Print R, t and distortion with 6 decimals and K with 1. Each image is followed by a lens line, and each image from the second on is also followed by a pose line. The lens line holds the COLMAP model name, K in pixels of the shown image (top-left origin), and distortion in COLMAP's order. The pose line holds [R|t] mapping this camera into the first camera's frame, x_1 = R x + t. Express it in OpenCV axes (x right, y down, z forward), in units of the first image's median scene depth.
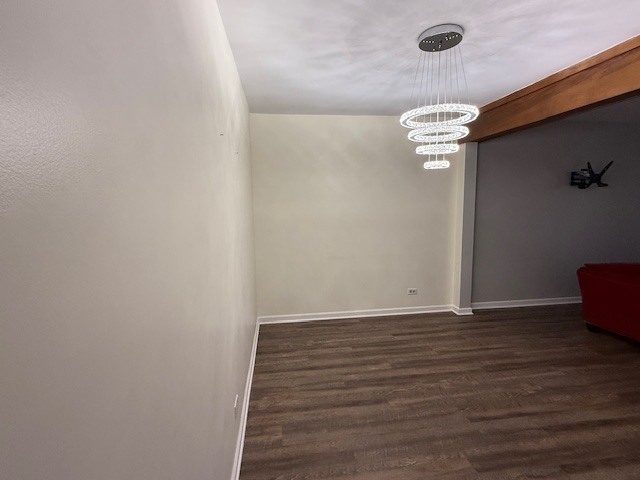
lens RADIAL K [[316.0, 0, 318.5], [0, 316.0, 245.1], [0, 0, 1]] dist [-0.002965, 0.001717]
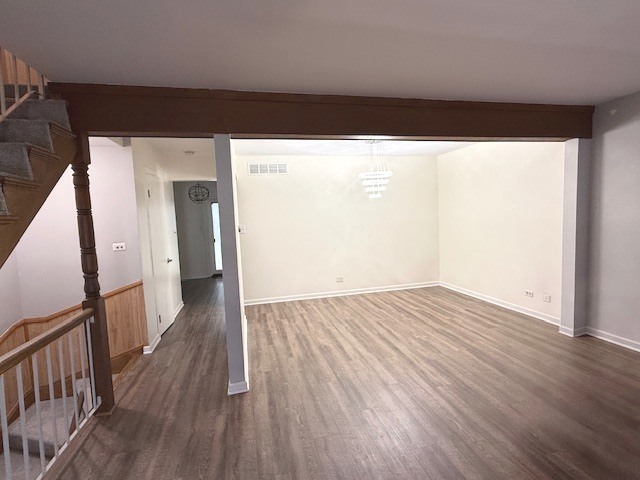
lens RADIAL K [[316.0, 0, 320.3], [0, 316.0, 238.0], [0, 0, 1]] dist [-0.002965, 0.001717]
pose [[0.109999, 0.089210, -0.989920, 1.758607], [-0.097041, 0.992170, 0.078629, -0.069238], [0.989183, 0.087414, 0.117795, 0.267390]]
